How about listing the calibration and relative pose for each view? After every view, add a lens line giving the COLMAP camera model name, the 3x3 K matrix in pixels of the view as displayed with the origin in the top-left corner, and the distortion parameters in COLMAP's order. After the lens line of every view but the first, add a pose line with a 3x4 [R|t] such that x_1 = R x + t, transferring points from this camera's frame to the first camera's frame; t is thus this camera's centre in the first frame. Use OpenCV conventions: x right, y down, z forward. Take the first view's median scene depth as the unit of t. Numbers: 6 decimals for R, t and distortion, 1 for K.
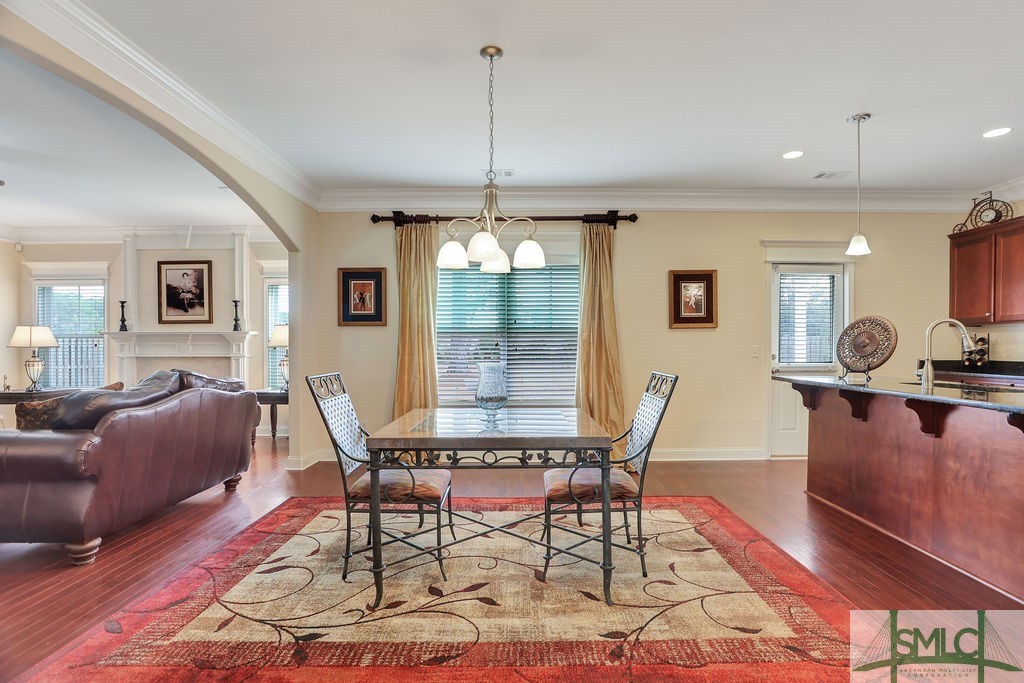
lens RADIAL K [[523.6, 0, 529.5], [0, 523.6, 355.1], [0, 0, 1]] dist [-0.037511, 0.014152]
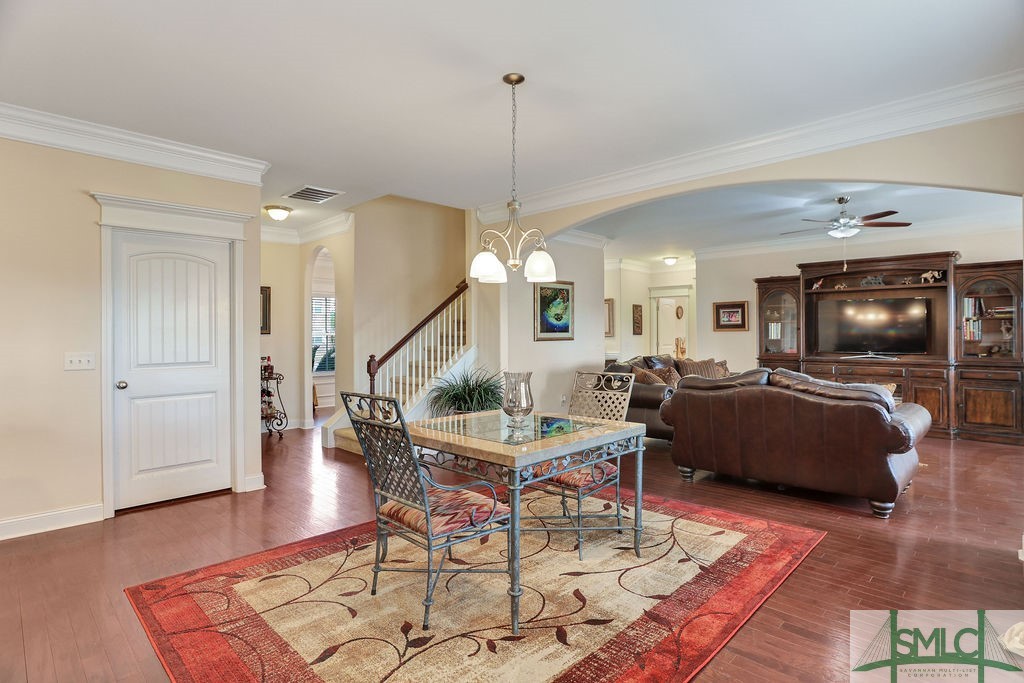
lens RADIAL K [[523.6, 0, 516.8], [0, 523.6, 332.9], [0, 0, 1]] dist [-0.037511, 0.014152]
pose [[-0.704138, 0.003223, -0.710056, 0.306963], [-0.006296, 0.999922, 0.010782, -0.034002], [0.710036, 0.012062, -0.704062, 0.794140]]
